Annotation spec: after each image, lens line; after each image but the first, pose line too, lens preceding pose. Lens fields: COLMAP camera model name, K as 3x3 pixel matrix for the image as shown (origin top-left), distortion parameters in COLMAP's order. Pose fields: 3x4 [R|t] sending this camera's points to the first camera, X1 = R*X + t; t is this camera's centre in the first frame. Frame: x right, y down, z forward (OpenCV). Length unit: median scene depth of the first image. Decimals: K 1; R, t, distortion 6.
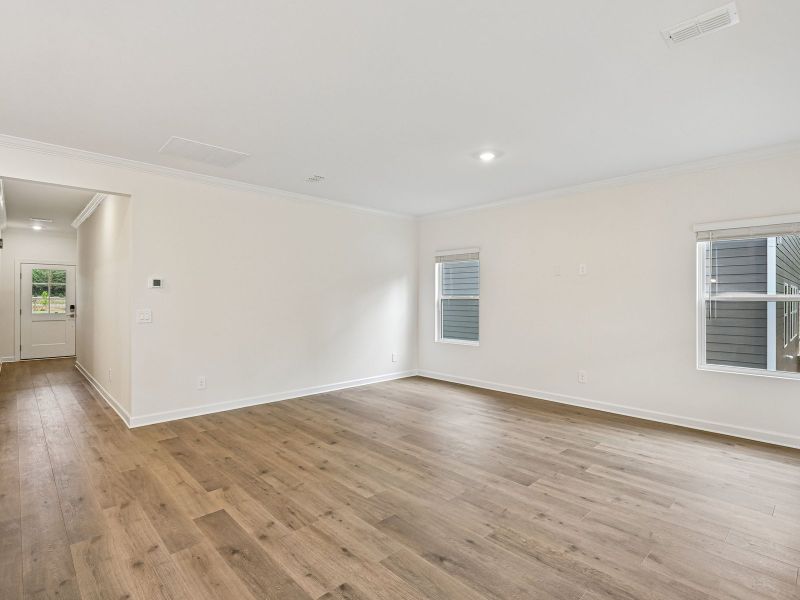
lens RADIAL K [[402.3, 0, 397.4], [0, 402.3, 298.4], [0, 0, 1]] dist [0.000621, -0.000816]
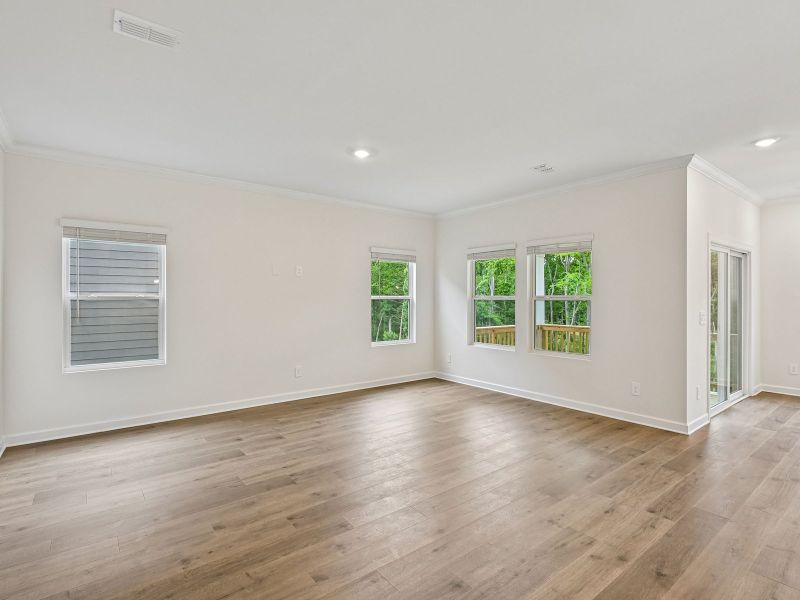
lens RADIAL K [[402.3, 0, 397.4], [0, 402.3, 298.4], [0, 0, 1]] dist [0.000621, -0.000816]
pose [[0.107127, -0.003016, 0.994241, -0.837967], [0.001535, 0.999995, 0.002868, -0.002065], [-0.994244, 0.001219, 0.107131, 0.910706]]
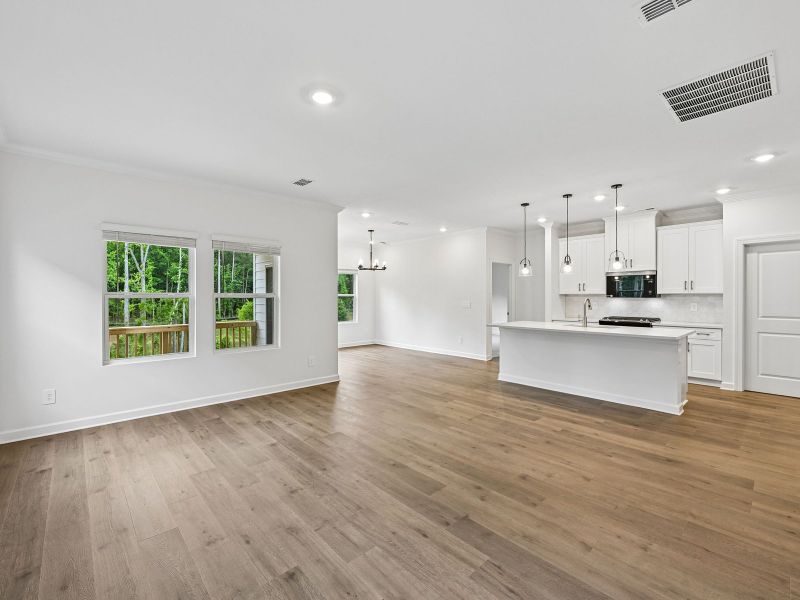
lens RADIAL K [[365.2, 0, 386.1], [0, 365.2, 298.8], [0, 0, 1]] dist [0.000352, 0.000070]
pose [[-0.999196, -0.001297, 0.040066, 0.093101], [-0.000868, 0.999942, 0.010719, -0.003559], [-0.040078, 0.010676, -0.999140, 1.860848]]
